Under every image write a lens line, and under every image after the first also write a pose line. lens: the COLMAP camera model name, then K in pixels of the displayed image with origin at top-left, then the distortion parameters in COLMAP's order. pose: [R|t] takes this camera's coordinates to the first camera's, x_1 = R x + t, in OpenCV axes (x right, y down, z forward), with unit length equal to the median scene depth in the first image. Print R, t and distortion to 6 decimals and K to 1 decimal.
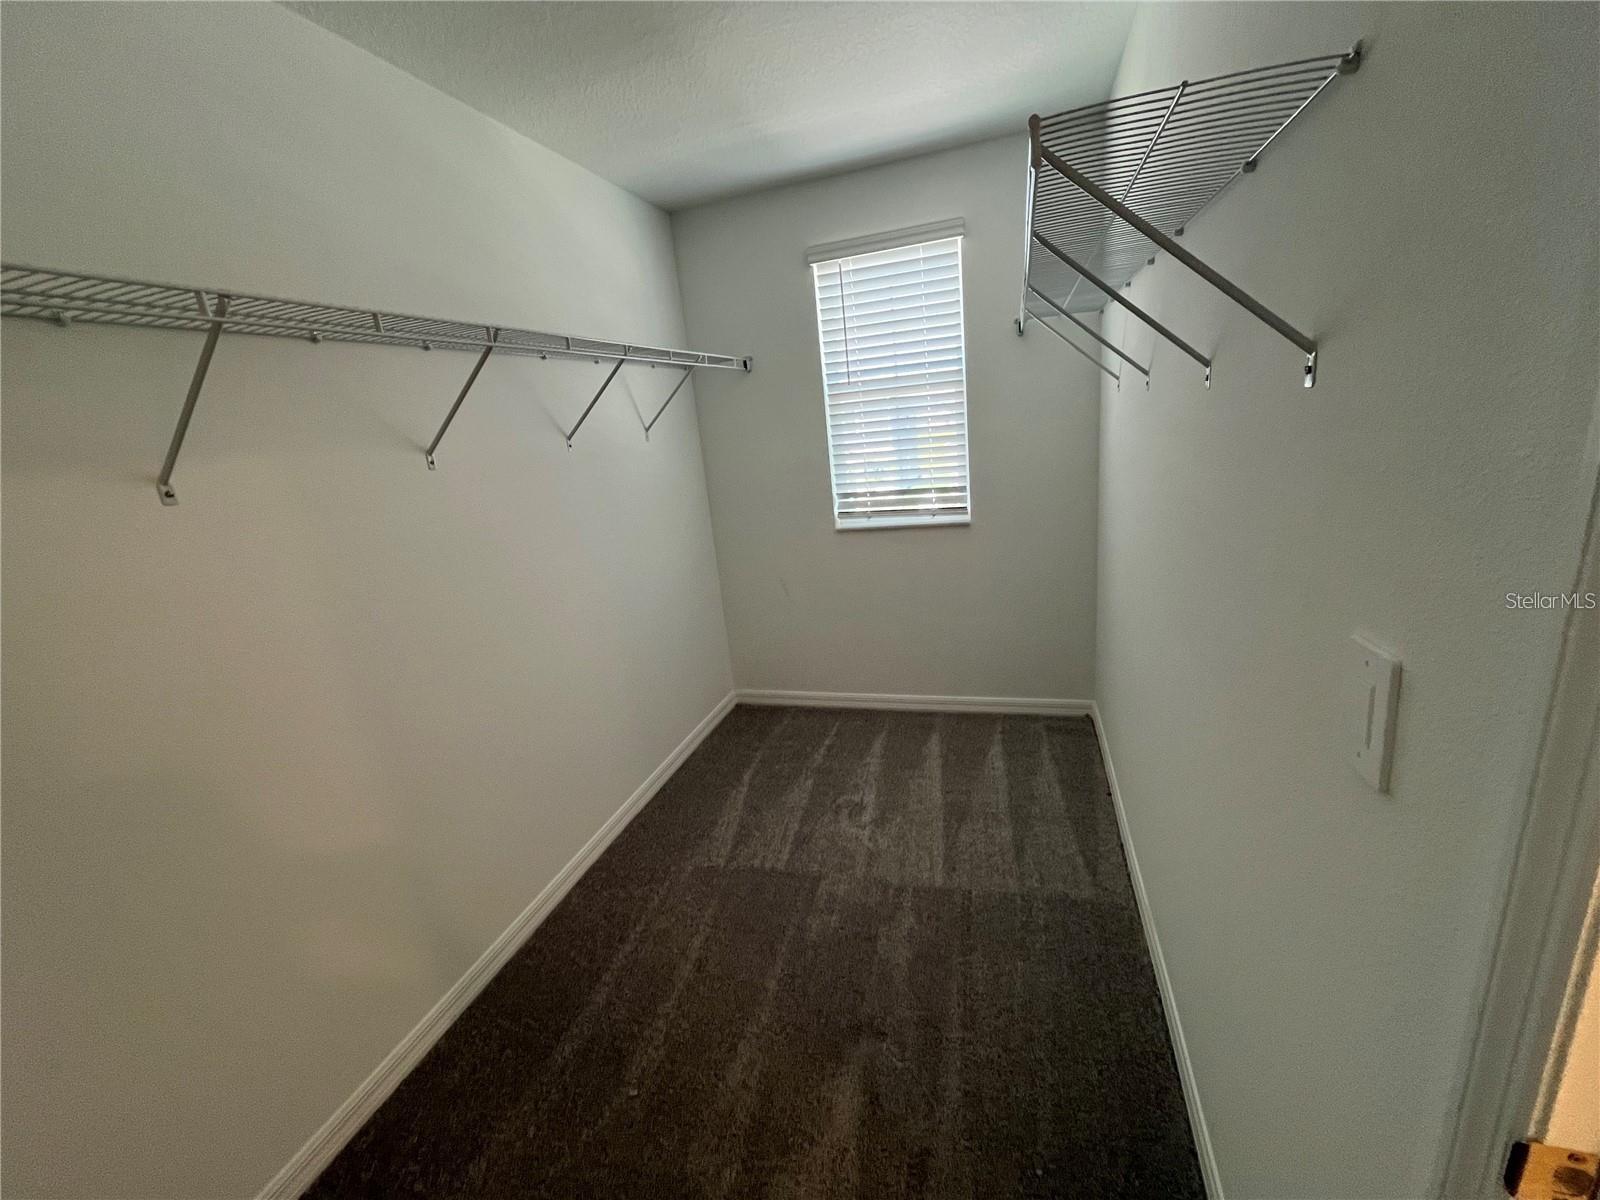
lens RADIAL K [[656.1, 0, 793.5], [0, 656.1, 594.7], [0, 0, 1]] dist [0.000241, 0.000199]
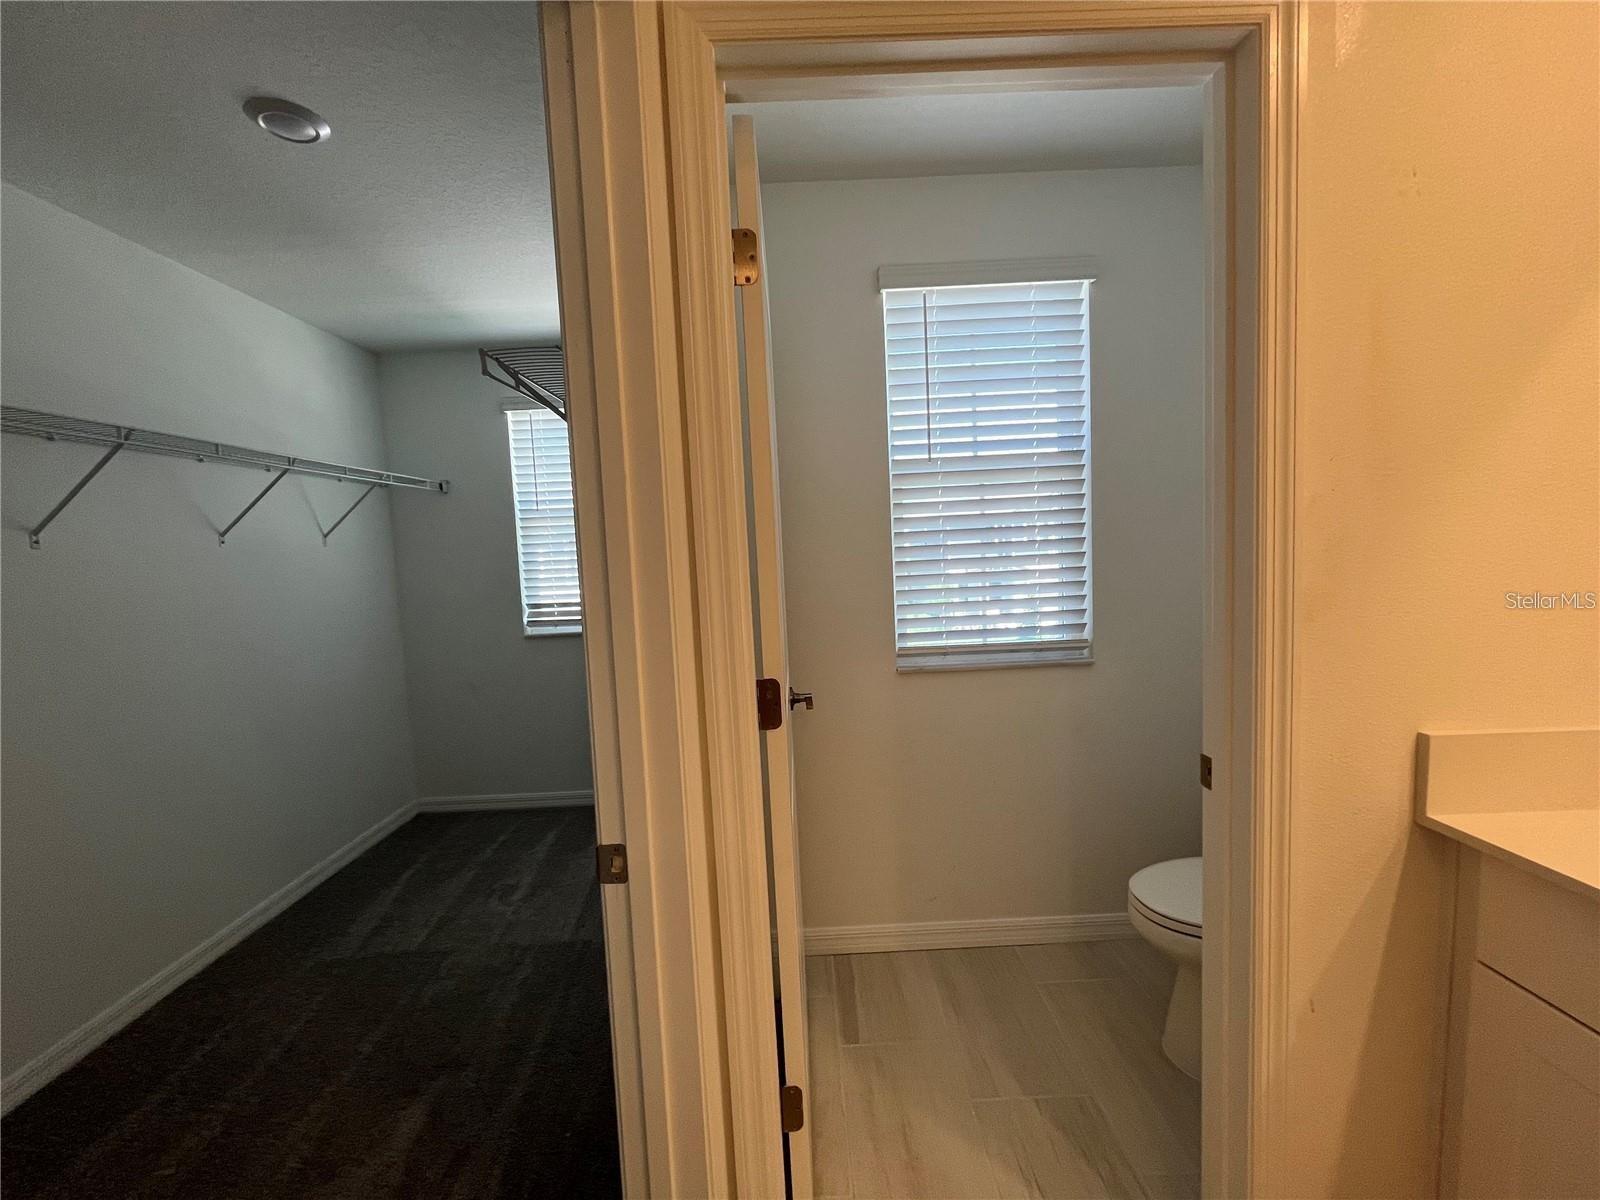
lens RADIAL K [[656.1, 0, 794.0], [0, 656.1, 597.1], [0, 0, 1]] dist [0.000241, 0.000199]
pose [[0.948924, 0.034757, 0.313583, 0.194629], [0.030080, 0.979419, -0.199584, 0.093566], [-0.314066, 0.198823, 0.928349, -0.238286]]
